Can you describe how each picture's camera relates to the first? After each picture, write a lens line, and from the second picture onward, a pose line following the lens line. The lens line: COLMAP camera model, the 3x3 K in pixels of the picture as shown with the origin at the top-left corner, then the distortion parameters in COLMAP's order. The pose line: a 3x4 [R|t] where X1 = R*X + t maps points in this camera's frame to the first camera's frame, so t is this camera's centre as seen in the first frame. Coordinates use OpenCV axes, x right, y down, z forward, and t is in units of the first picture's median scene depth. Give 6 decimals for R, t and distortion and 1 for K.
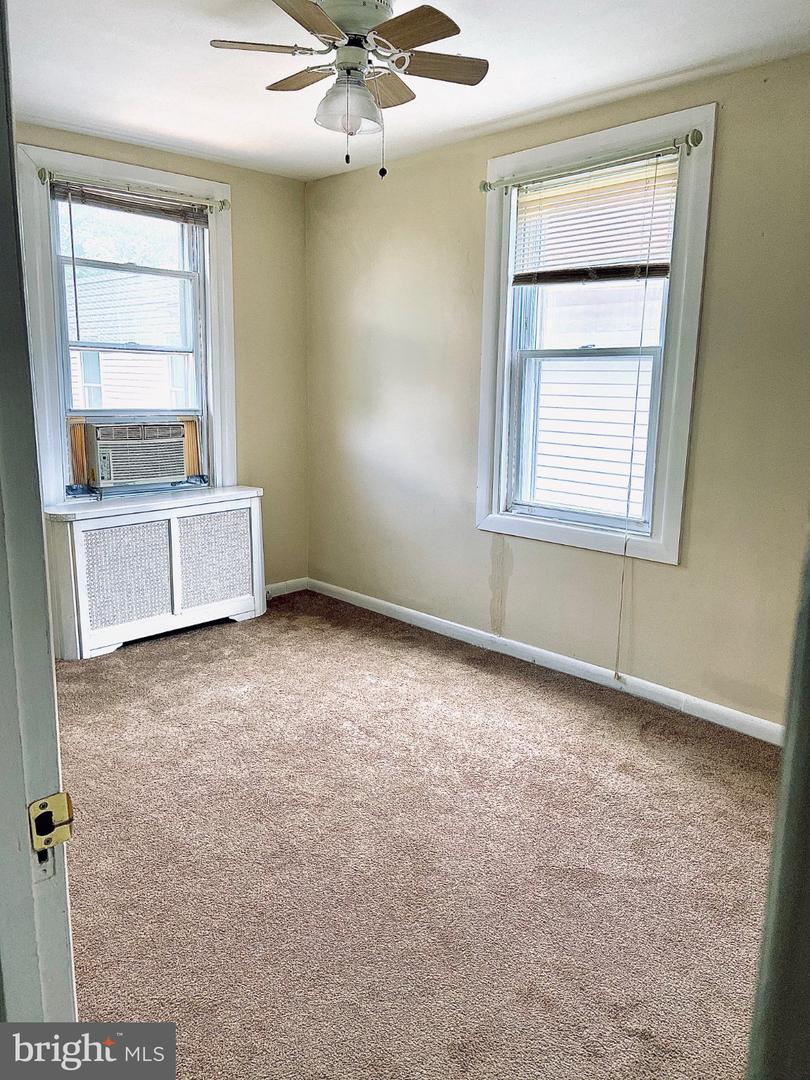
lens RADIAL K [[811.8, 0, 408.3], [0, 811.8, 533.4], [0, 0, 1]] dist [0.128843, -0.154680]
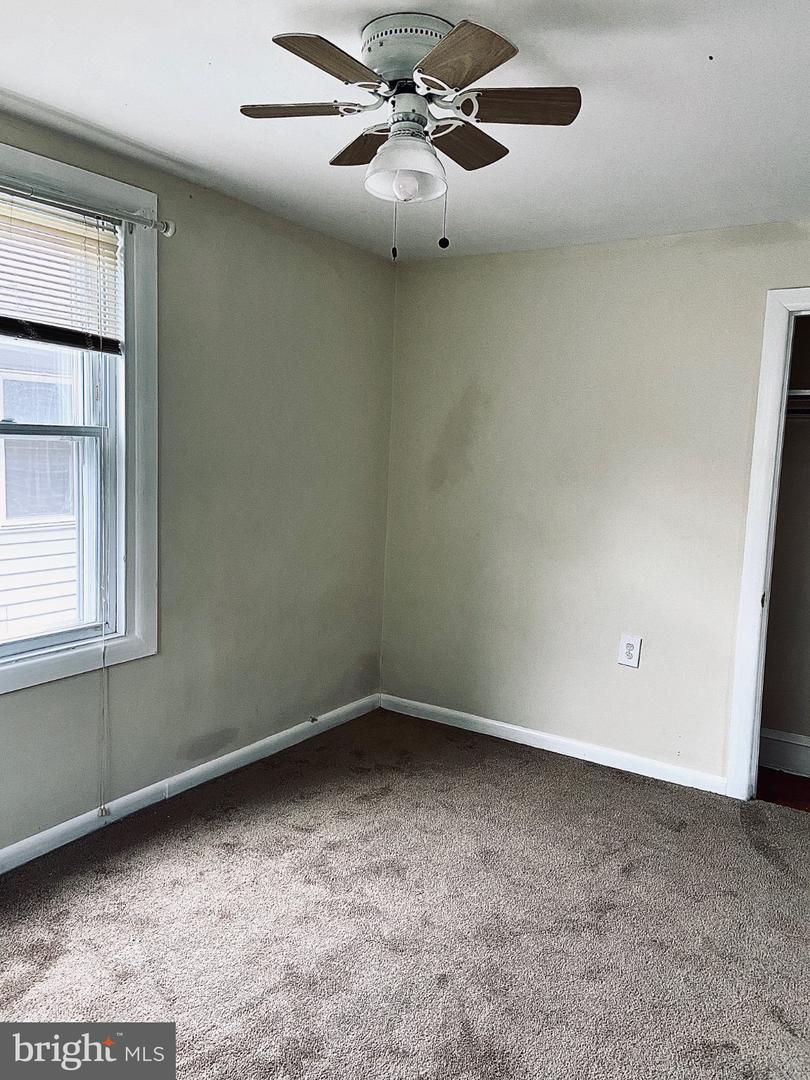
lens RADIAL K [[811.8, 0, 408.3], [0, 811.8, 533.4], [0, 0, 1]] dist [0.128843, -0.154680]
pose [[-0.244086, -0.130346, 0.960954, -0.669182], [0.148897, 0.974138, 0.169954, -0.224347], [-0.958254, 0.184567, -0.218365, 0.925466]]
